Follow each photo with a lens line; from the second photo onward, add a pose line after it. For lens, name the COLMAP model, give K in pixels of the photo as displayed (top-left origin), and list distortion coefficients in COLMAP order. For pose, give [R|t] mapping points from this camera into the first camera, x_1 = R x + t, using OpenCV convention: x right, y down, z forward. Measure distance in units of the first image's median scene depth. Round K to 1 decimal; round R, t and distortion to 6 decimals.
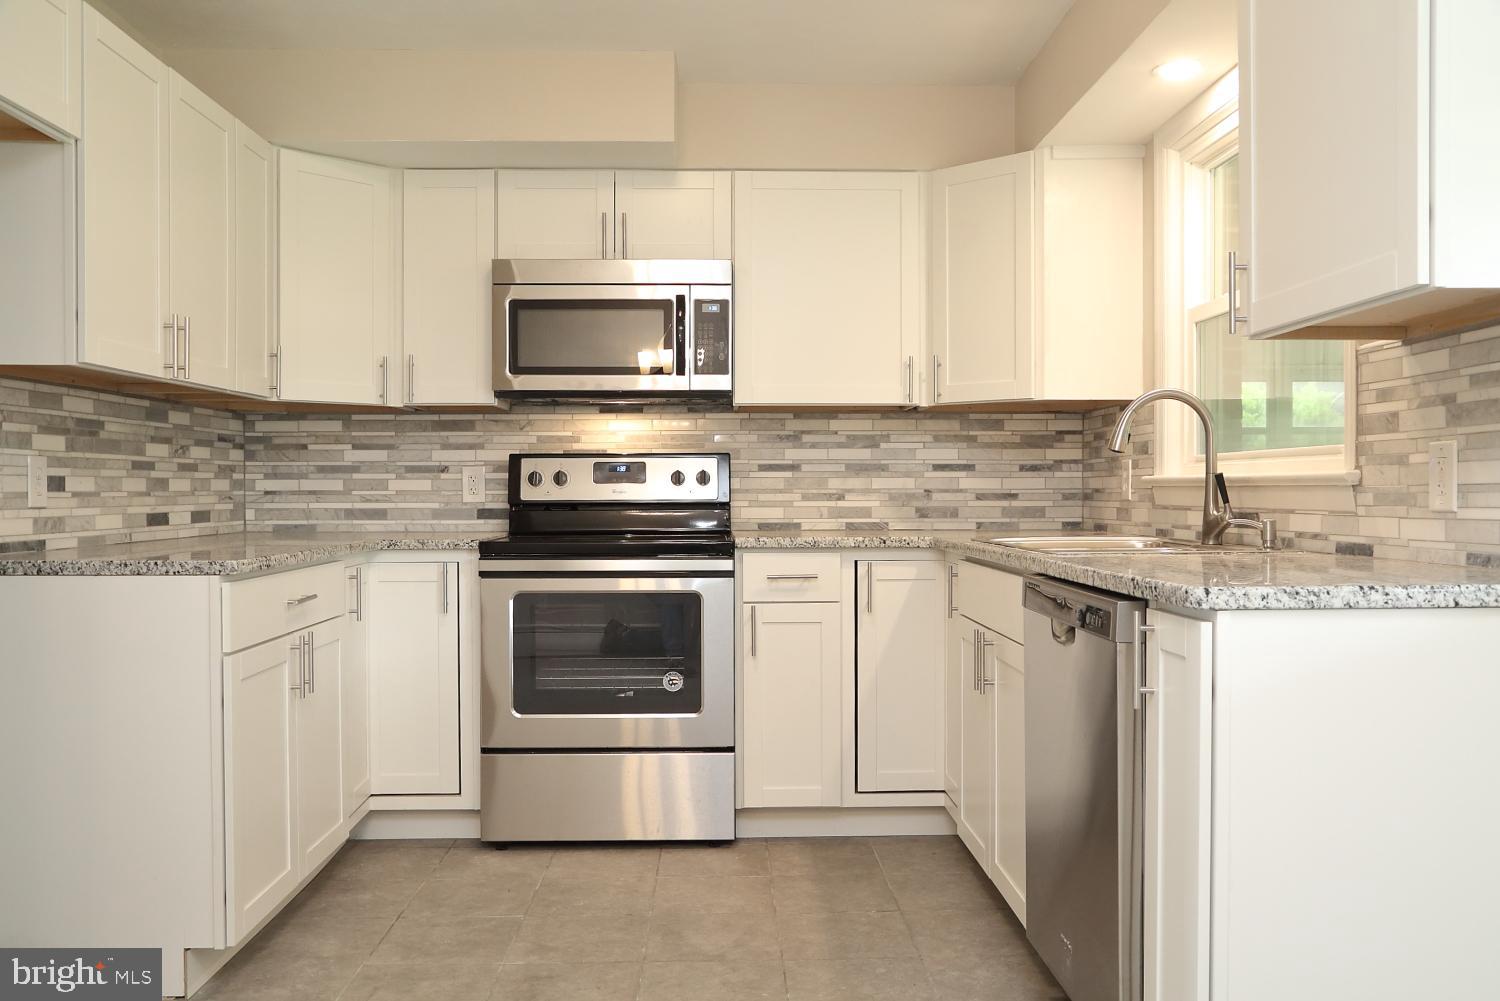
lens RADIAL K [[1257.3, 0, 747.6], [0, 1257.3, 505.6], [0, 0, 1]] dist [-0.057865, 0.059912]
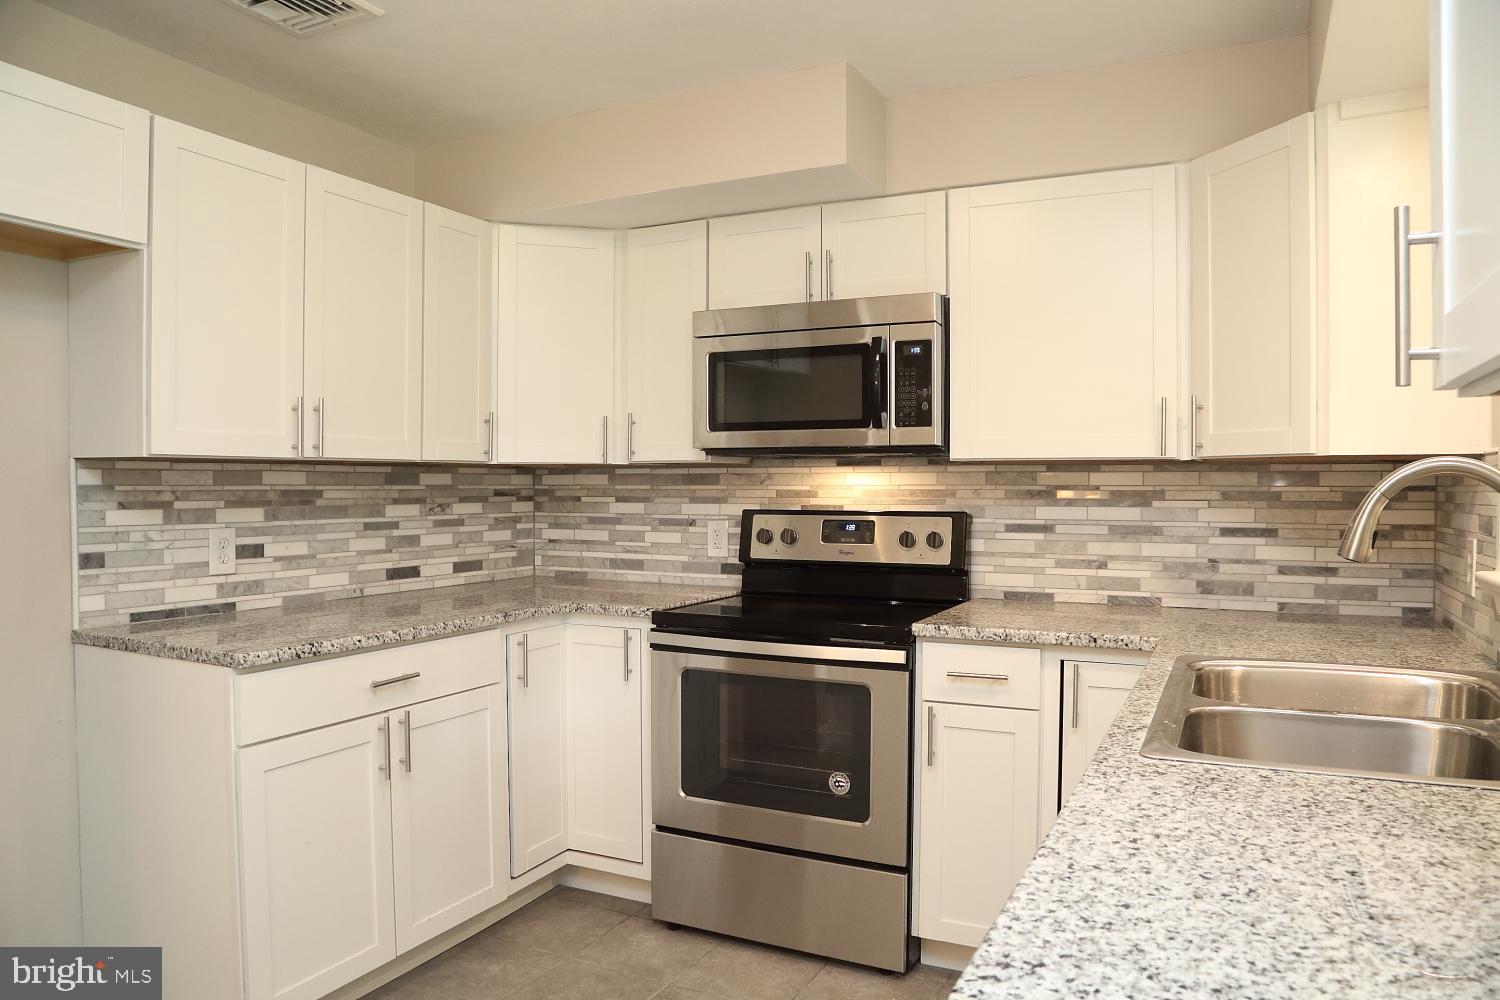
lens RADIAL K [[1022.9, 0, 742.2], [0, 1022.9, 505.5], [0, 0, 1]] dist [-0.116897, 0.051612]
pose [[0.879832, 0.012053, -0.475132, 0.213826], [-0.009696, 0.999926, 0.007413, -0.057643], [0.475186, -0.001915, 0.879883, 0.347868]]
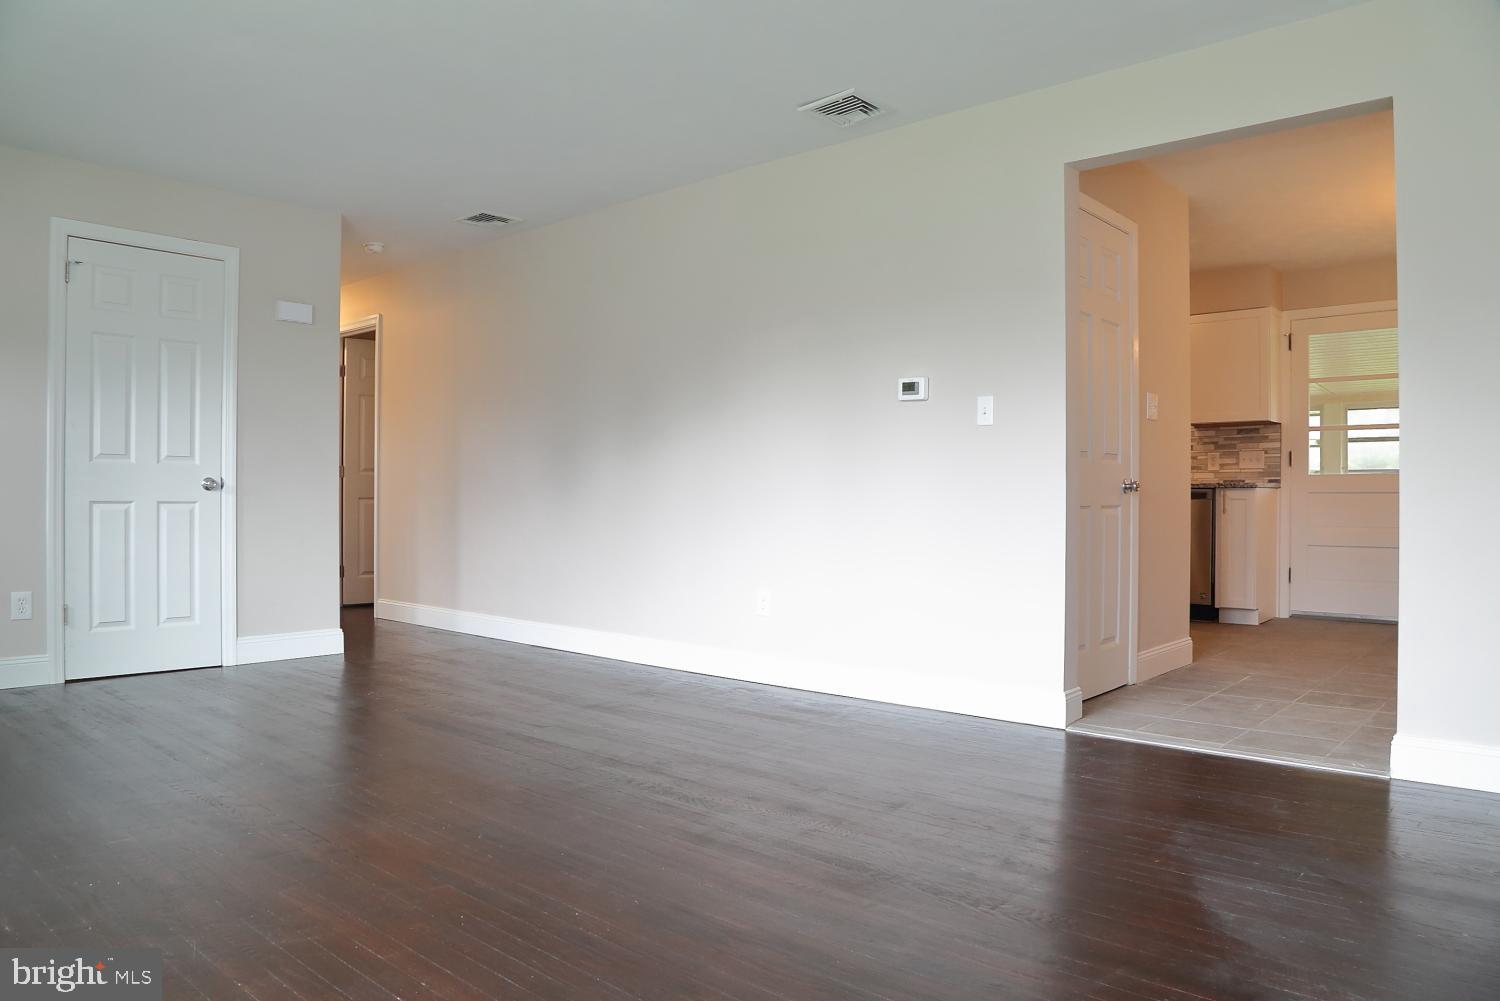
lens RADIAL K [[1022.9, 0, 747.3], [0, 1022.9, 502.7], [0, 0, 1]] dist [-0.116897, 0.051612]
pose [[0.681031, -0.001300, 0.732253, -1.684058], [0.007083, 0.999963, -0.004812, 0.067332], [-0.732220, 0.008463, 0.681015, -0.060087]]
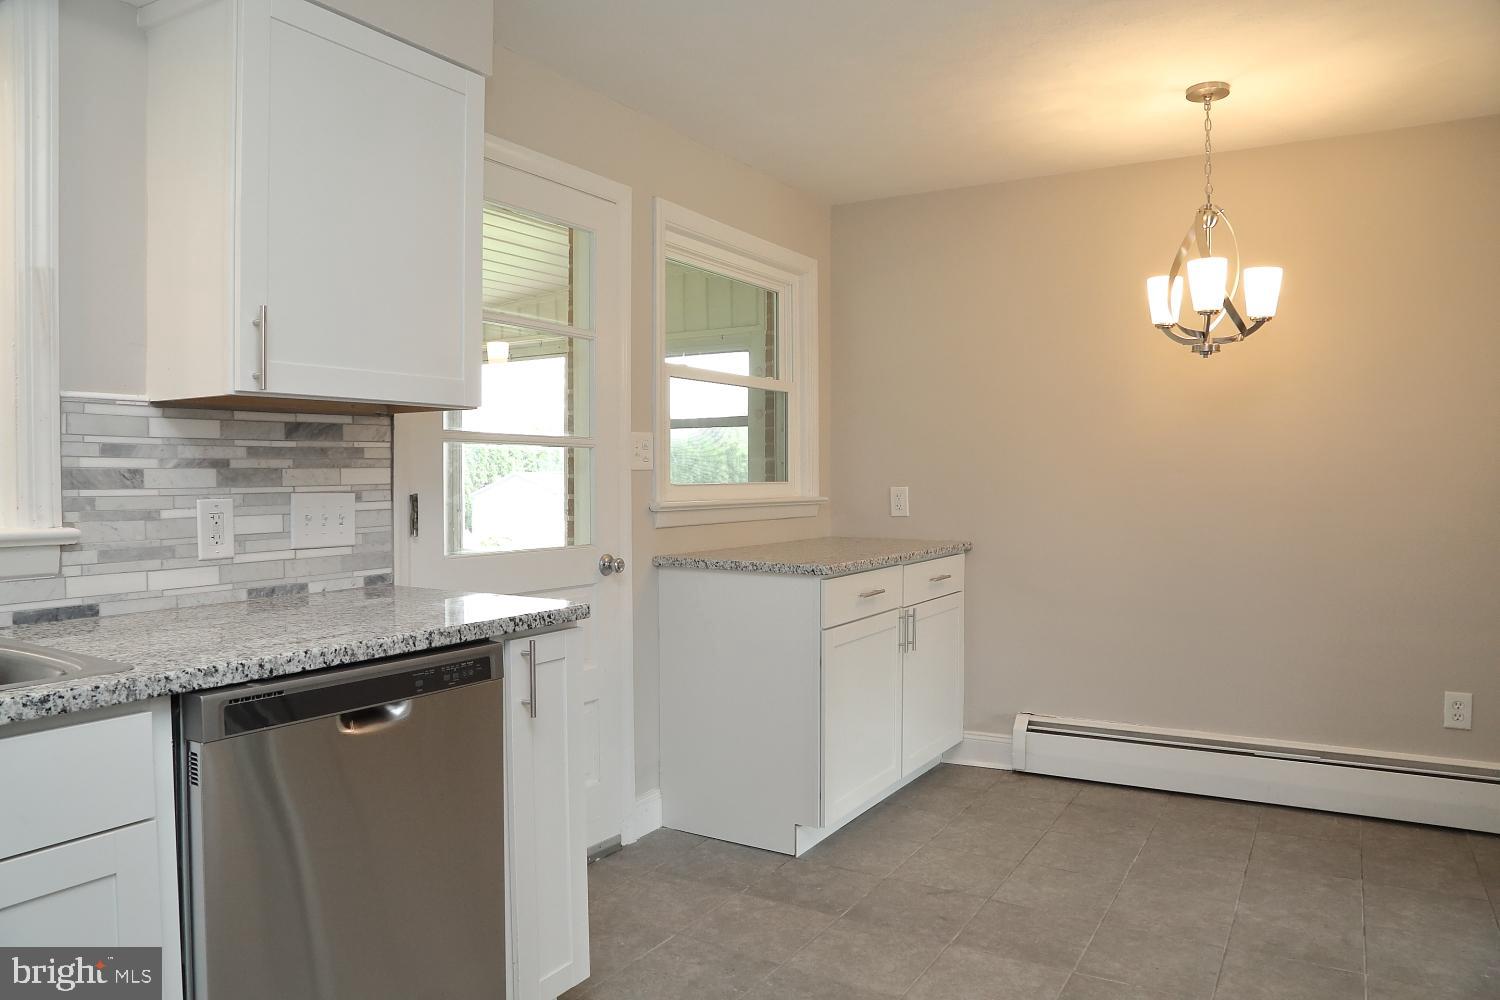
lens RADIAL K [[1022.9, 0, 746.9], [0, 1022.9, 499.7], [0, 0, 1]] dist [-0.116897, 0.051612]
pose [[-0.840574, -0.007995, 0.541637, -0.217153], [0.010918, 0.999438, 0.031696, -0.044518], [-0.541586, 0.032556, -0.840015, 0.894545]]
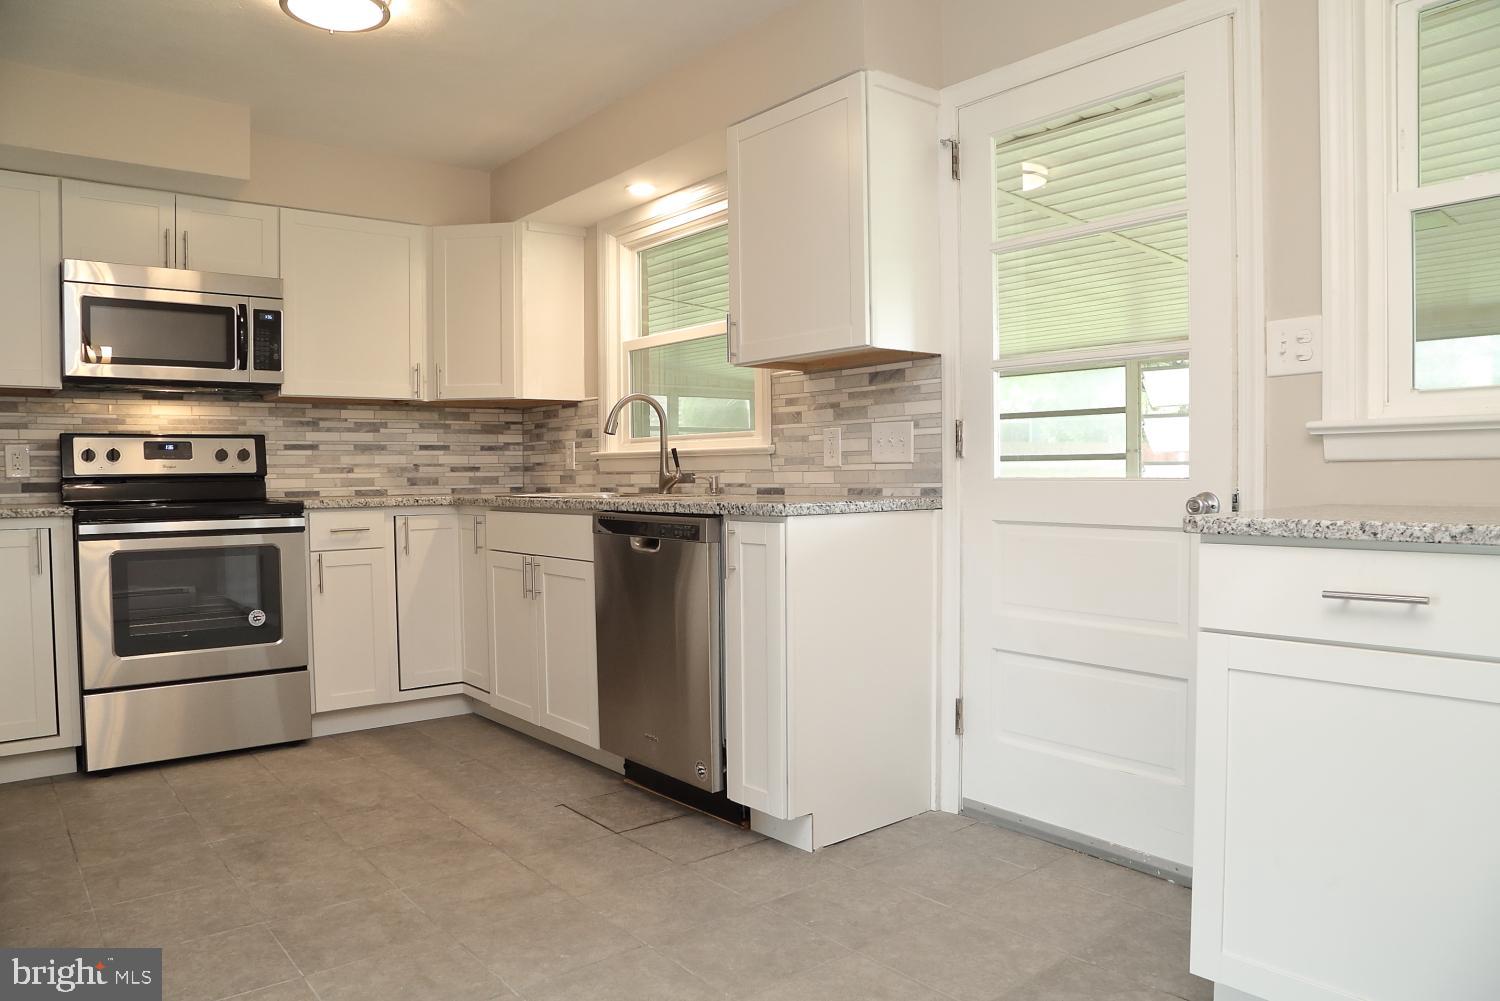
lens RADIAL K [[1022.9, 0, 748.7], [0, 1022.9, 505.7], [0, 0, 1]] dist [-0.116897, 0.051612]
pose [[0.793330, -0.025442, 0.608261, -0.268564], [0.016081, 0.999653, 0.020840, 0.017059], [-0.608580, -0.006751, 0.793464, -0.070319]]
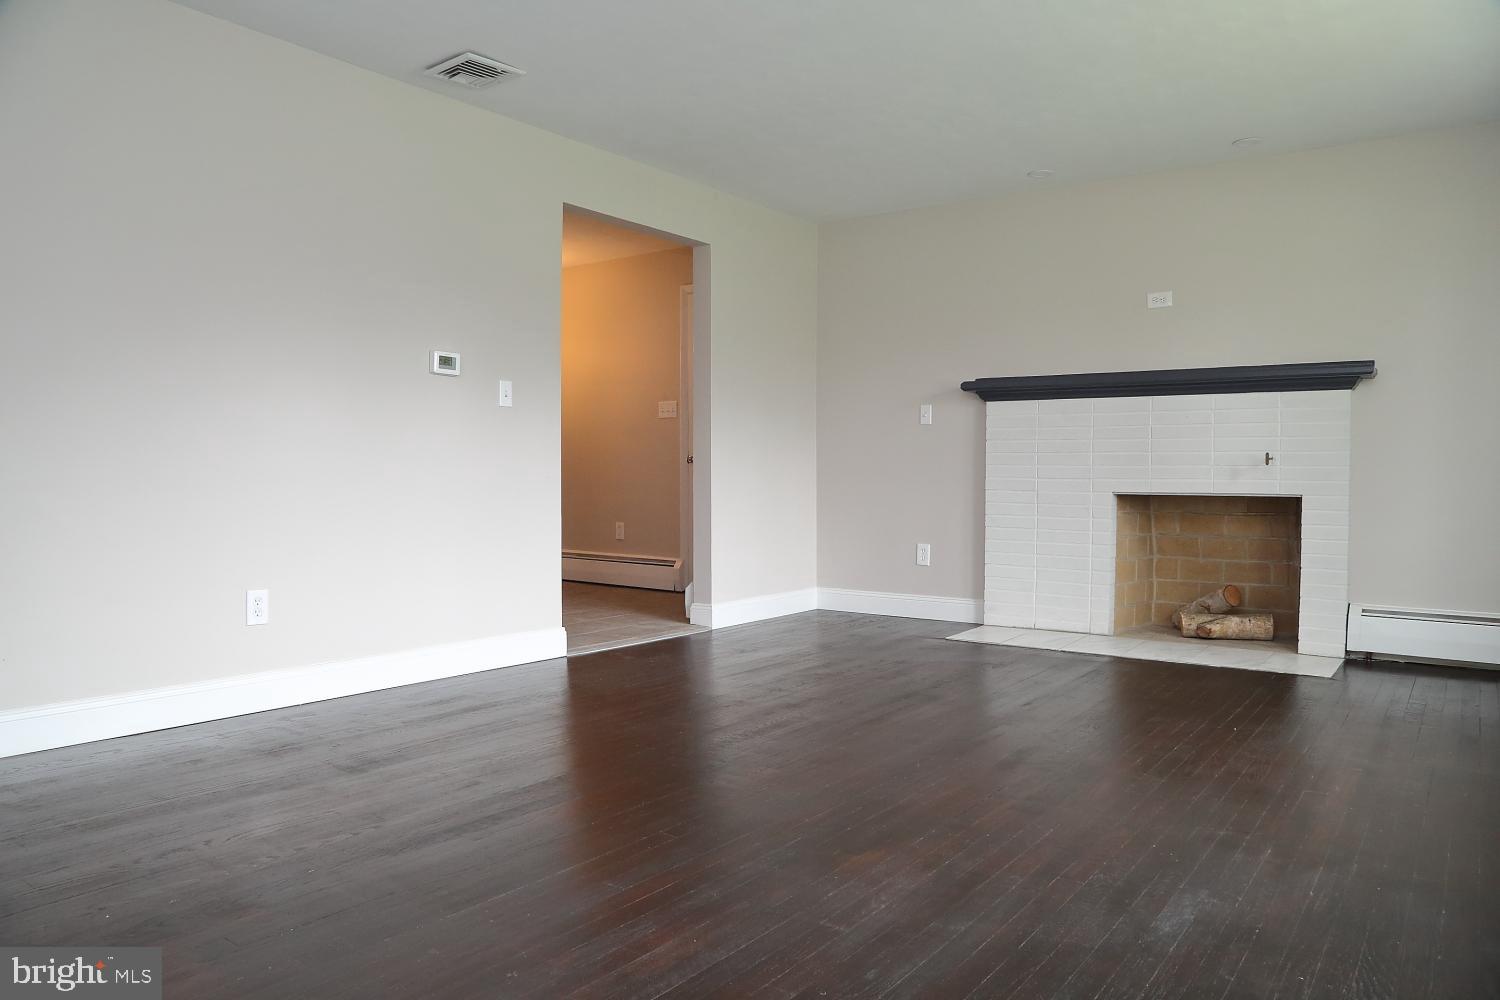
lens RADIAL K [[1022.9, 0, 744.3], [0, 1022.9, 493.4], [0, 0, 1]] dist [-0.116897, 0.051612]
pose [[-0.783653, -0.012455, 0.621074, -1.694641], [0.006734, 0.999570, 0.028542, 0.052591], [-0.621162, 0.026550, -0.783232, 1.216975]]
